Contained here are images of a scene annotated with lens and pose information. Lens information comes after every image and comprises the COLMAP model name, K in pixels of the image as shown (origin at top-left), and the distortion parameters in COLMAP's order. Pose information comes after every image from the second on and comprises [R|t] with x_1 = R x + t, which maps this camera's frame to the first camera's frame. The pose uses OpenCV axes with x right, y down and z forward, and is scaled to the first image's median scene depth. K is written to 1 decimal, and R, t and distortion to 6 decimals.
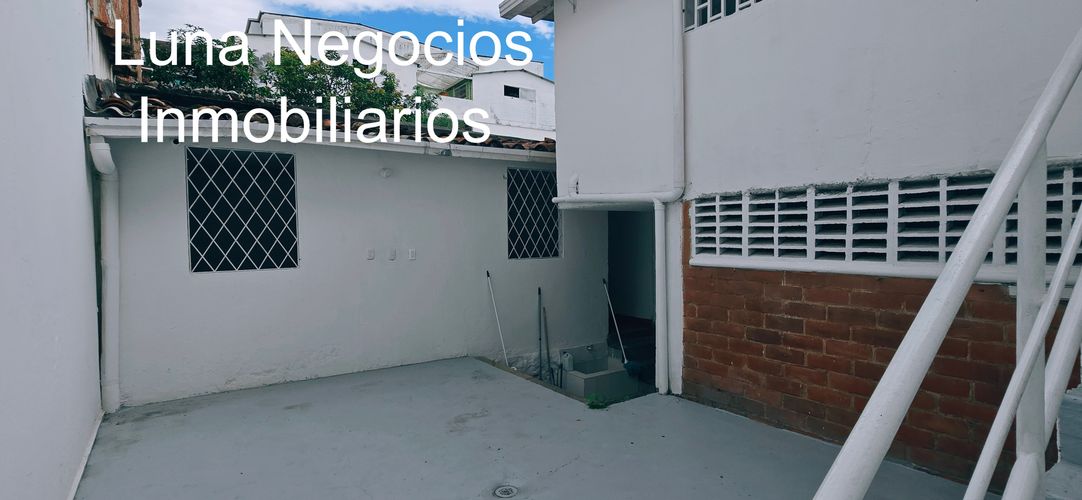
lens RADIAL K [[573.2, 0, 541.0], [0, 573.2, 250.0], [0, 0, 1]] dist [0.001489, 0.000386]
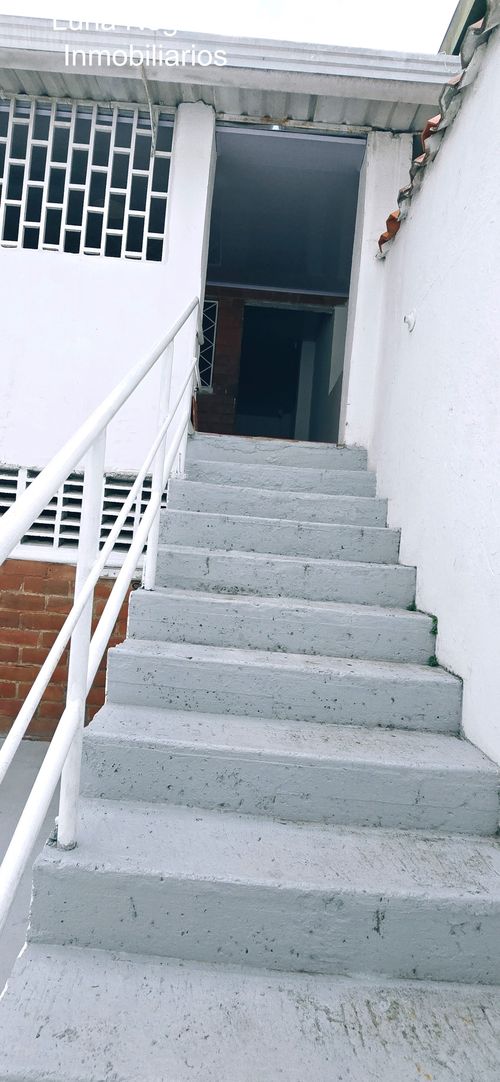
lens RADIAL K [[573.2, 0, 250.0], [0, 573.2, 541.0], [0, 0, 1]] dist [0.001489, 0.000386]
pose [[0.523444, 0.047257, 0.850749, -0.099914], [-0.068118, 0.997586, -0.013502, -0.003035], [-0.849333, -0.050884, 0.525399, 0.155531]]
